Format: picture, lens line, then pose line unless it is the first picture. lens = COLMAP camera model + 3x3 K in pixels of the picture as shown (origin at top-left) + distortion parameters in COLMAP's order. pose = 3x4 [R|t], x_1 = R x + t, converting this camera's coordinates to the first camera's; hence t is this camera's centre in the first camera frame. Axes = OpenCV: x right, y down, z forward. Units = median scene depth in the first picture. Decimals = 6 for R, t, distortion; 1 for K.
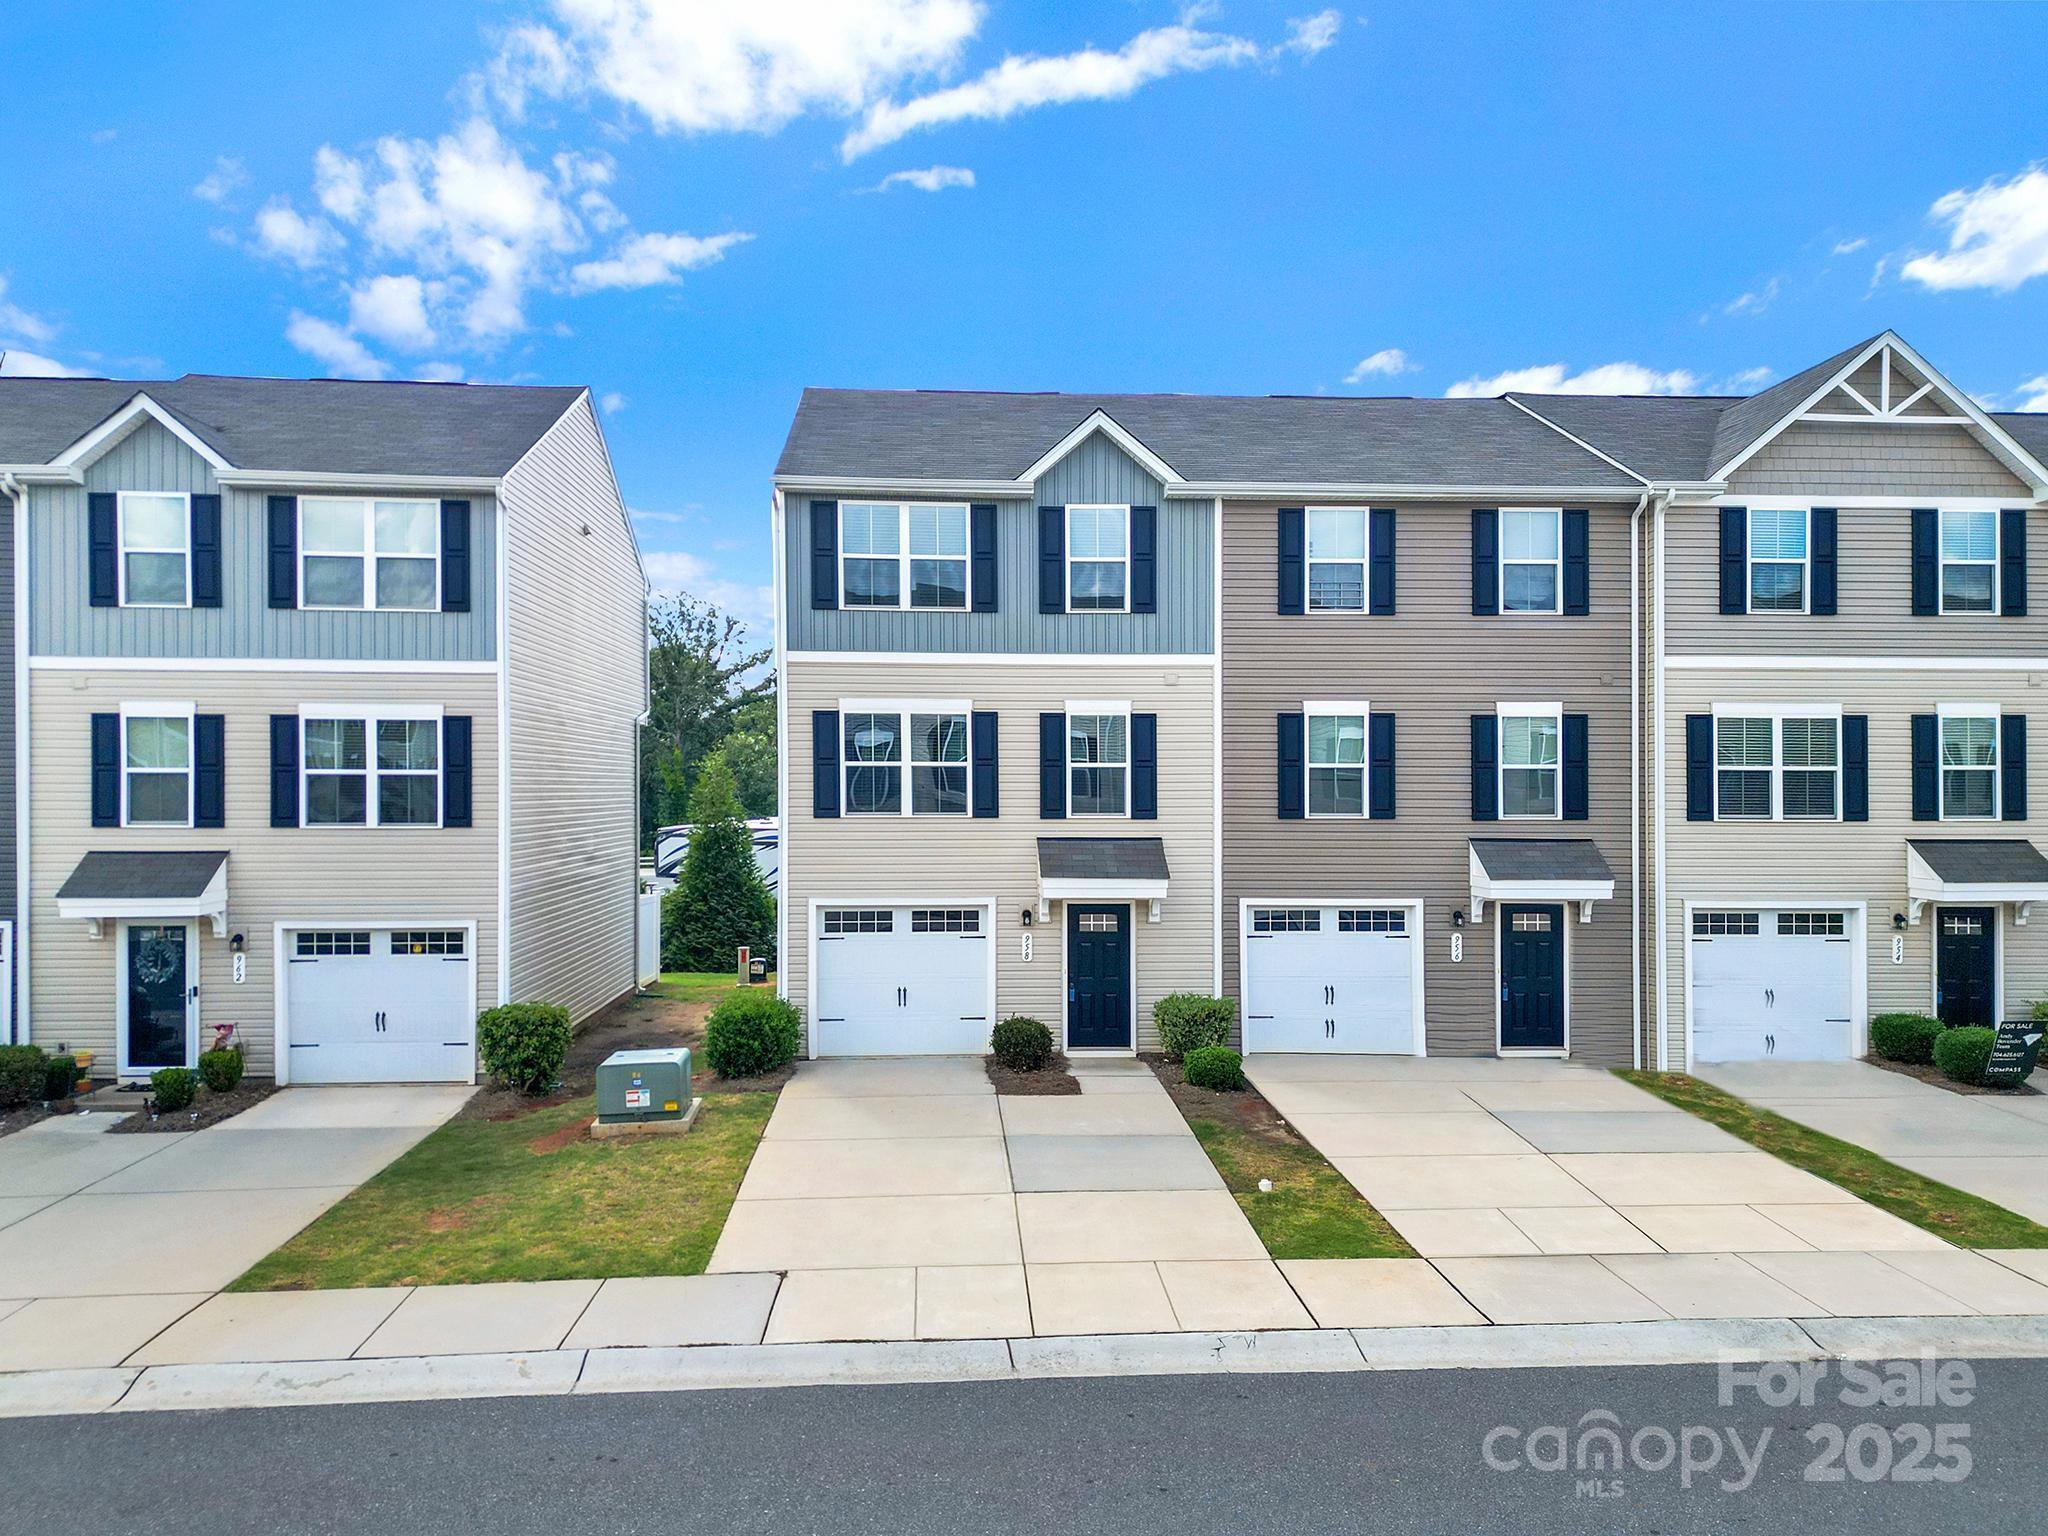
lens RADIAL K [[1455.3, 0, 1016.3], [0, 1455.3, 773.1], [0, 0, 1]] dist [0.074809, -0.074955]
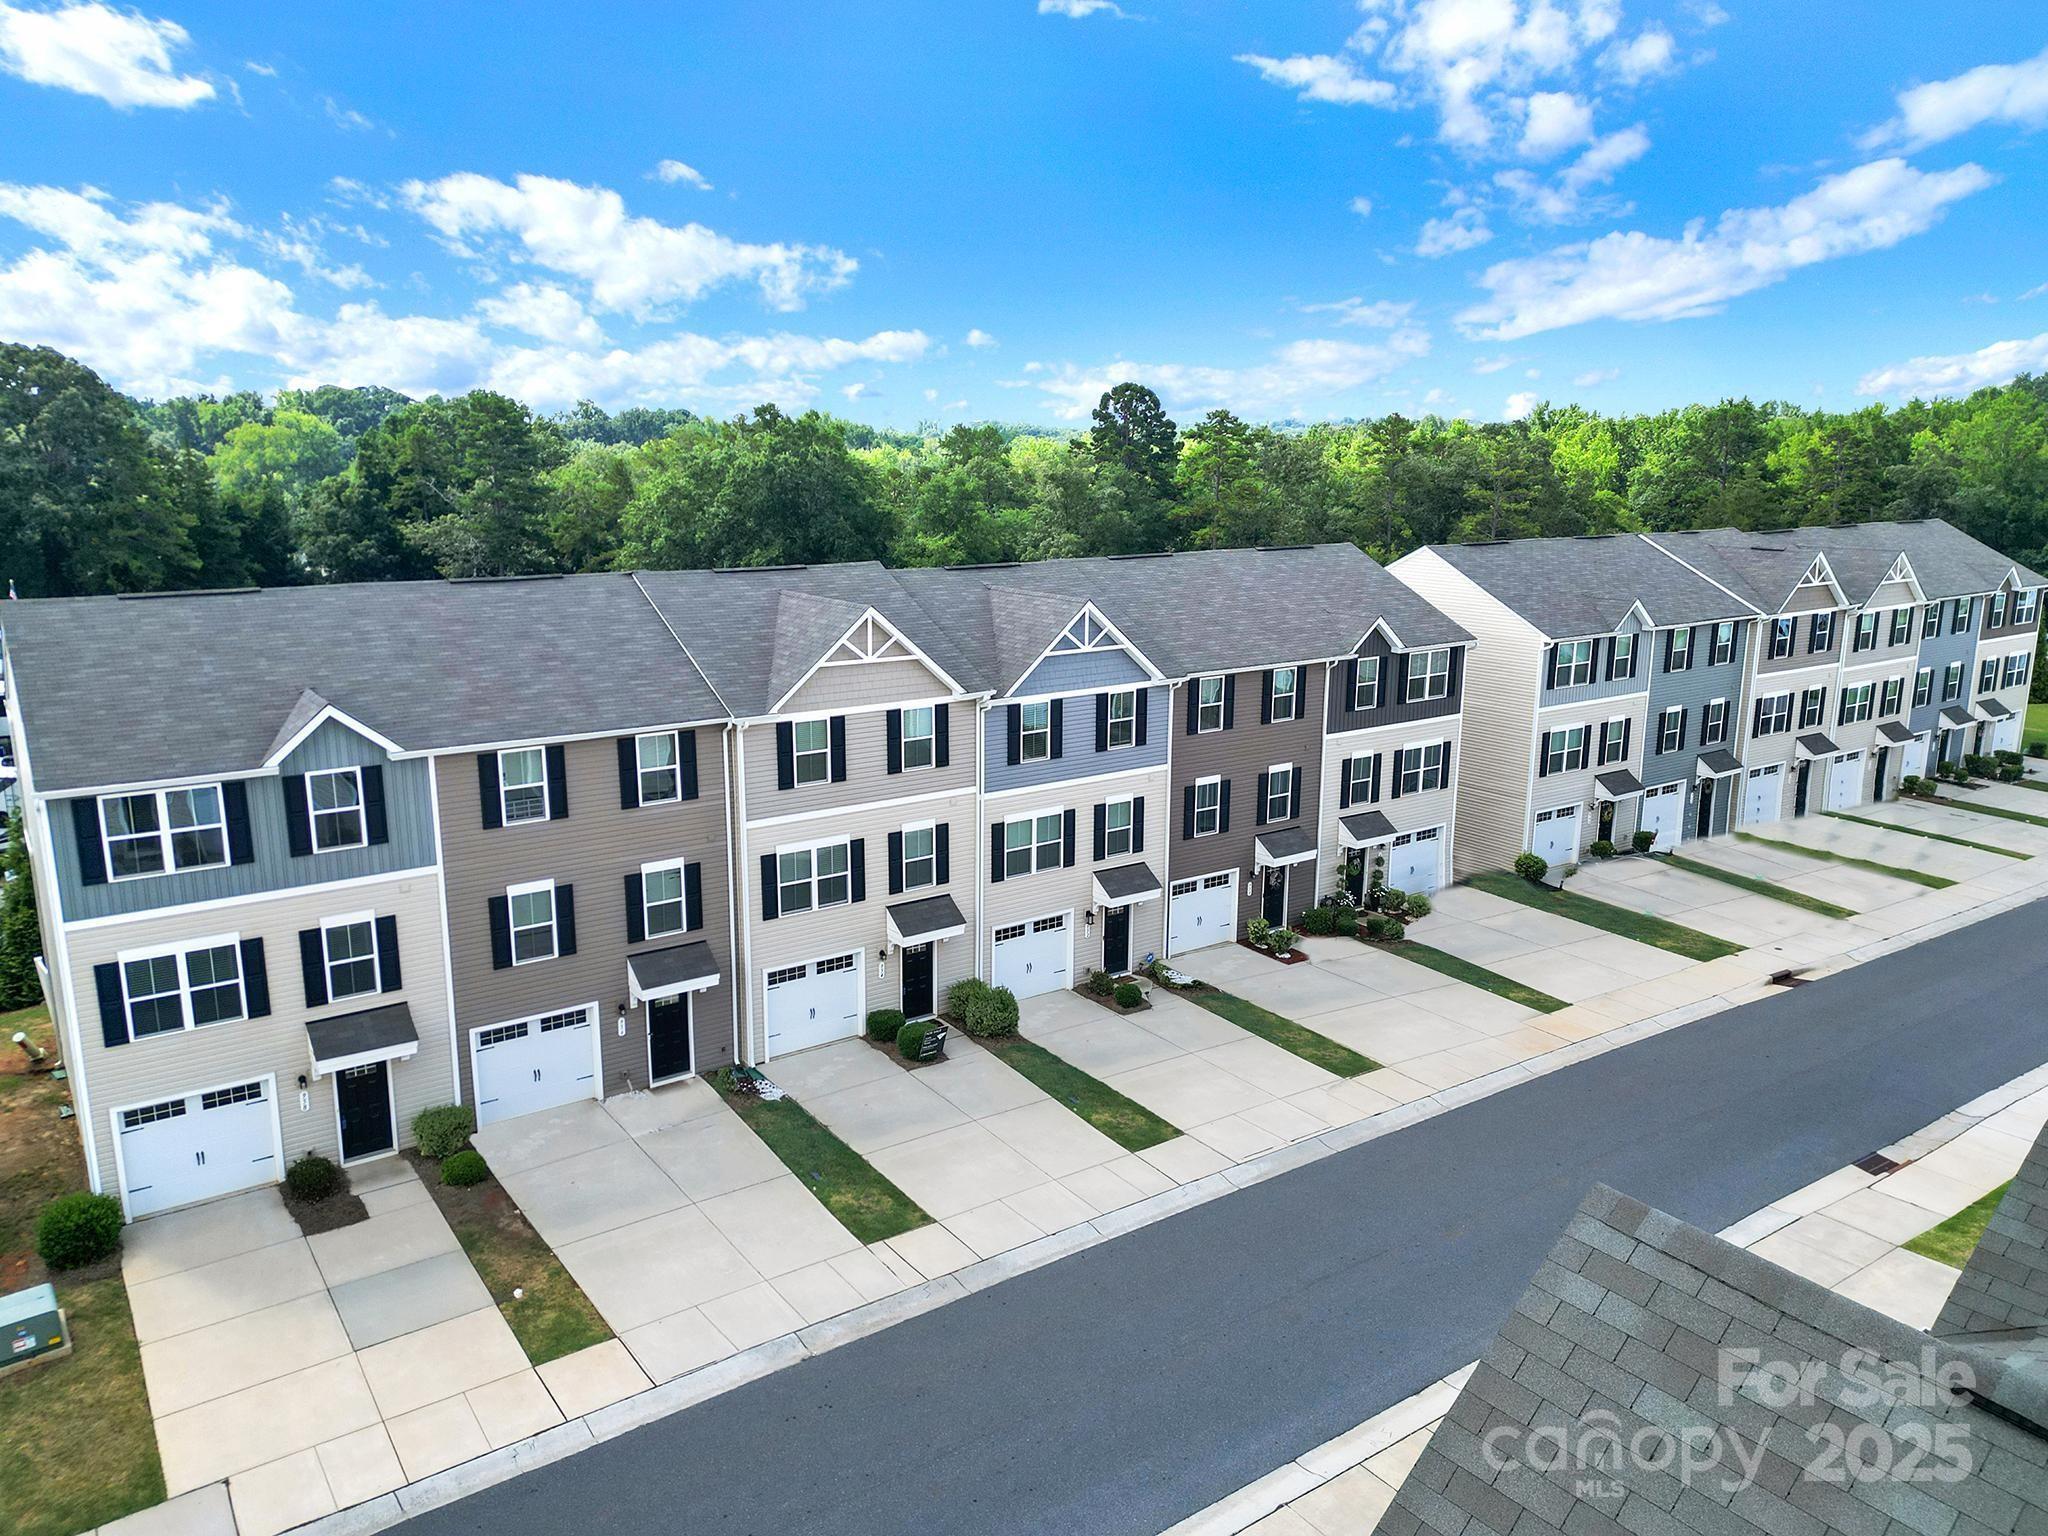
lens RADIAL K [[1455.3, 0, 1016.3], [0, 1455.3, 773.1], [0, 0, 1]] dist [0.074809, -0.074955]
pose [[0.844093, -0.110833, 0.524618, -0.118112], [-0.011746, 0.974347, 0.224743, -0.481503], [-0.536069, -0.195866, 0.821138, -0.399695]]
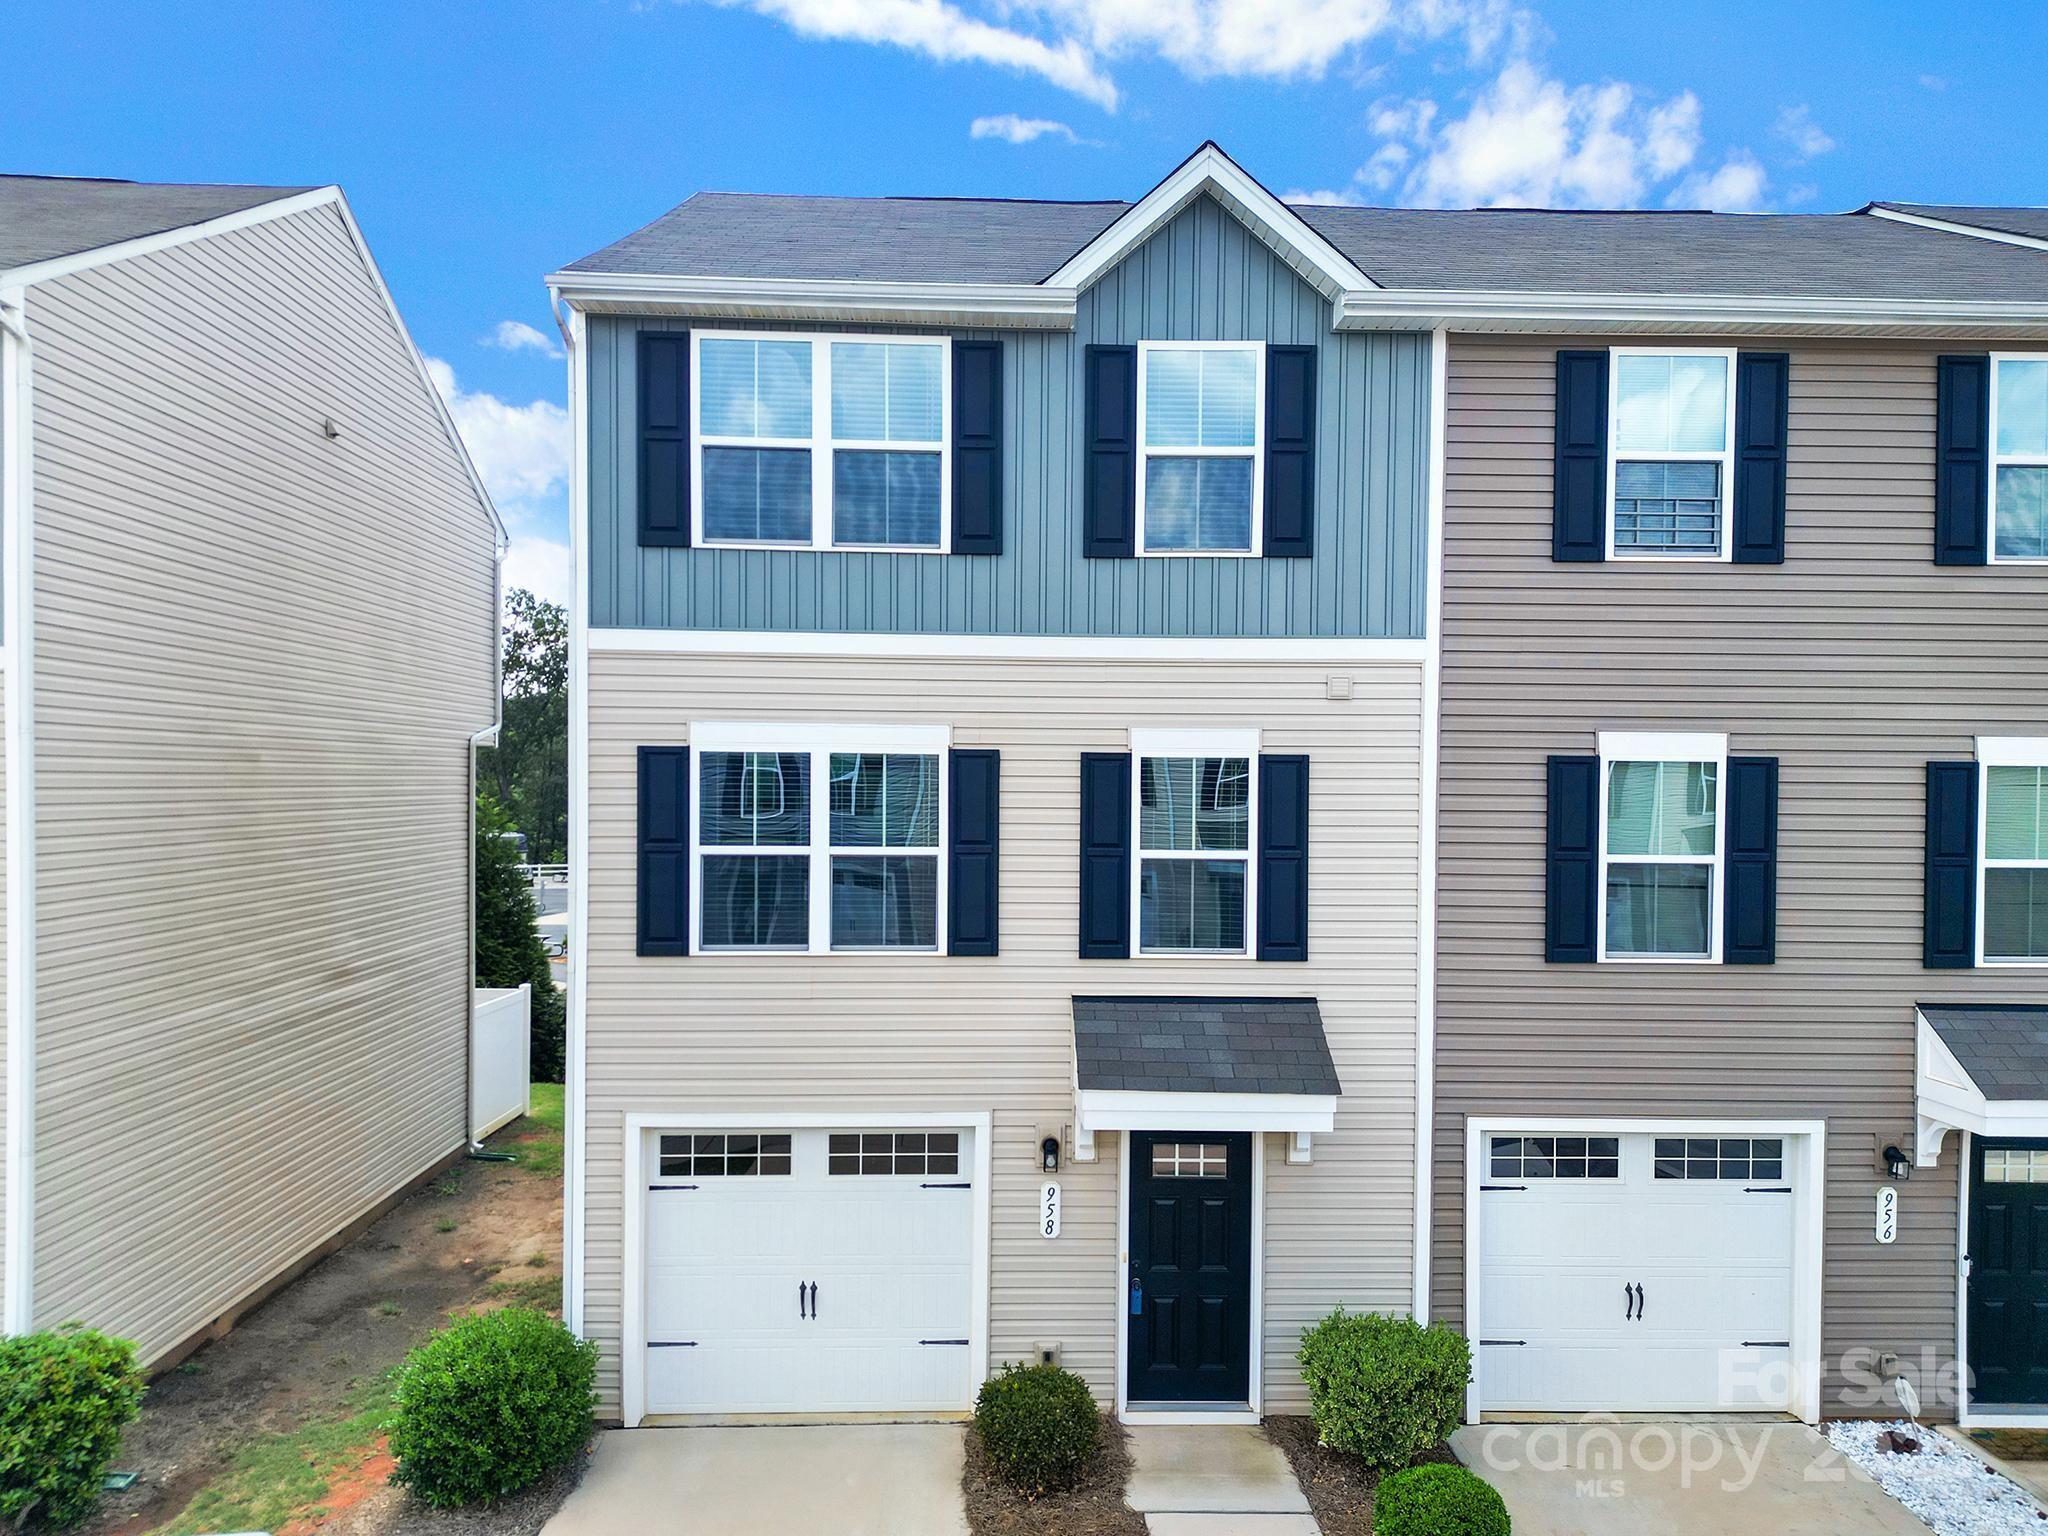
lens RADIAL K [[1455.3, 0, 1016.3], [0, 1455.3, 773.1], [0, 0, 1]] dist [0.074809, -0.074955]
pose [[0.999620, 0.012012, -0.024818, 0.006109], [-0.011272, 0.999494, 0.029729, -0.048791], [0.025163, -0.029438, 0.999250, 0.484998]]
